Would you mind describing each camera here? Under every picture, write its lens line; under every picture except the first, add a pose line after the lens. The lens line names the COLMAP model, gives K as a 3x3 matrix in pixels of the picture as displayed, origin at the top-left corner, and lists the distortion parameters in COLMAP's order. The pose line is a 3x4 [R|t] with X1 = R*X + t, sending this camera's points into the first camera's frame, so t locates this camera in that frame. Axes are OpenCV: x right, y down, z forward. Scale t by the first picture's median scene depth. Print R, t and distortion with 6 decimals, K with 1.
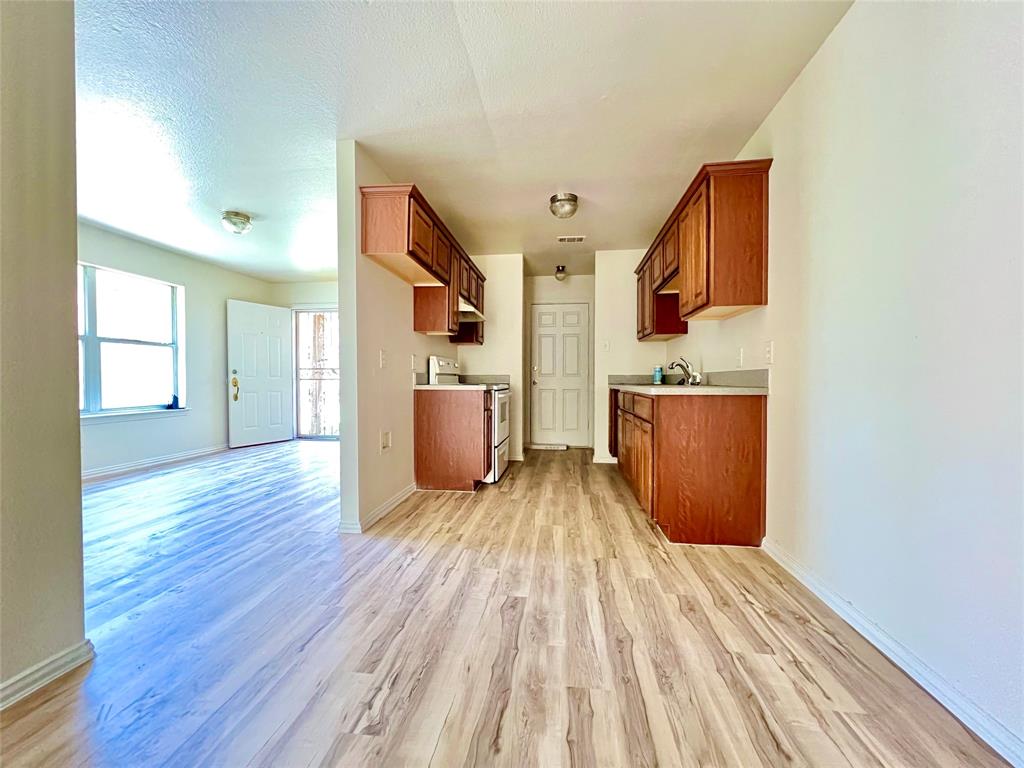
lens RADIAL K [[412.6, 0, 512.7], [0, 412.6, 385.6], [0, 0, 1]] dist [0.000636, -0.000339]
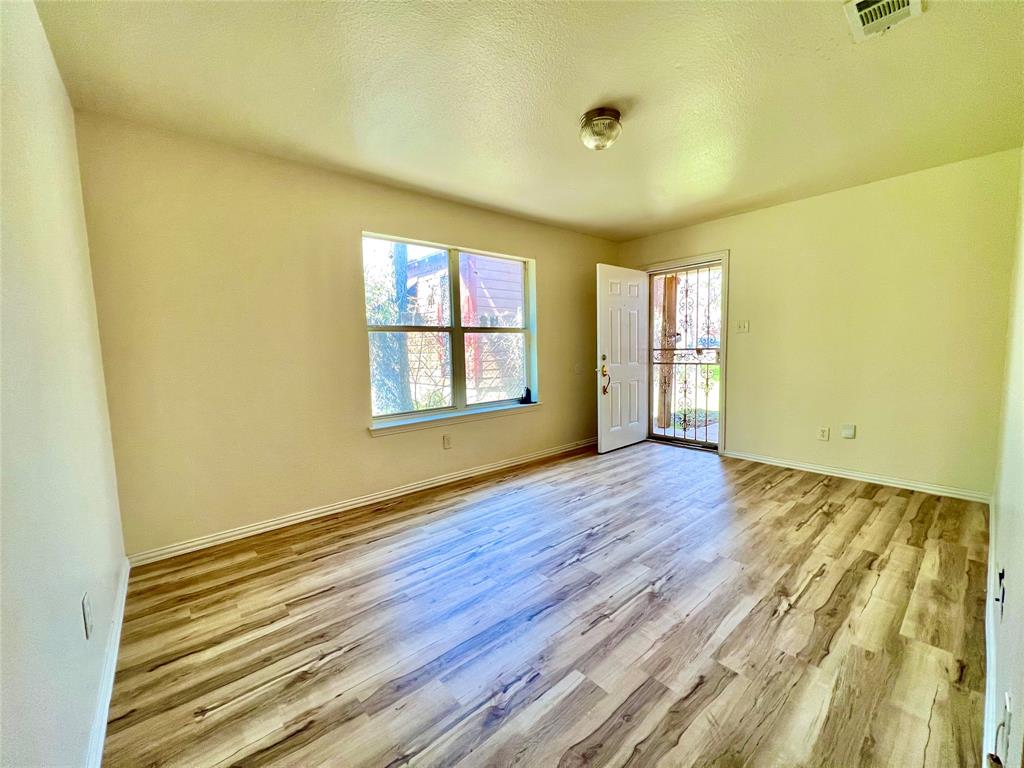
lens RADIAL K [[412.6, 0, 510.7], [0, 412.6, 381.7], [0, 0, 1]] dist [0.000636, -0.000339]
pose [[0.741325, 0.036945, -0.670129, -0.536747], [0.013752, 0.997438, 0.070203, -0.105935], [0.671006, -0.061259, 0.738917, 0.682395]]
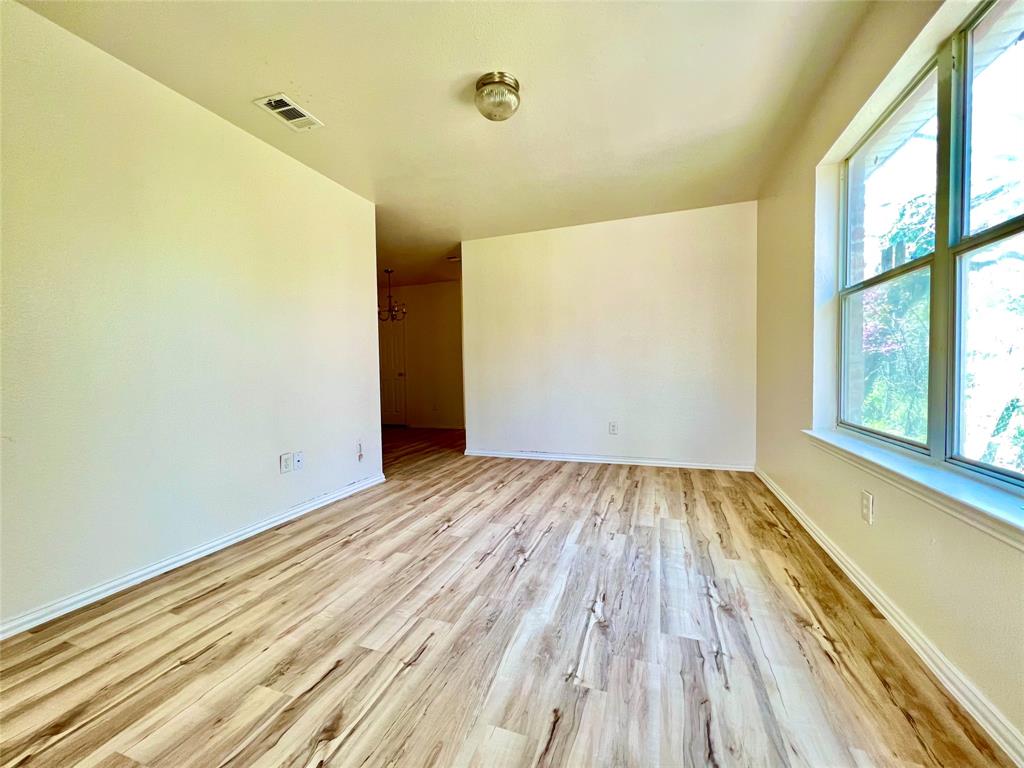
lens RADIAL K [[408.7, 0, 512.0], [0, 408.7, 386.9], [0, 0, 1]] dist [0.000270, -0.000040]
pose [[-0.976368, 0.008381, 0.215952, -1.283629], [0.021730, 0.997991, 0.059516, -0.048819], [-0.215019, 0.062802, -0.974588, 2.500921]]
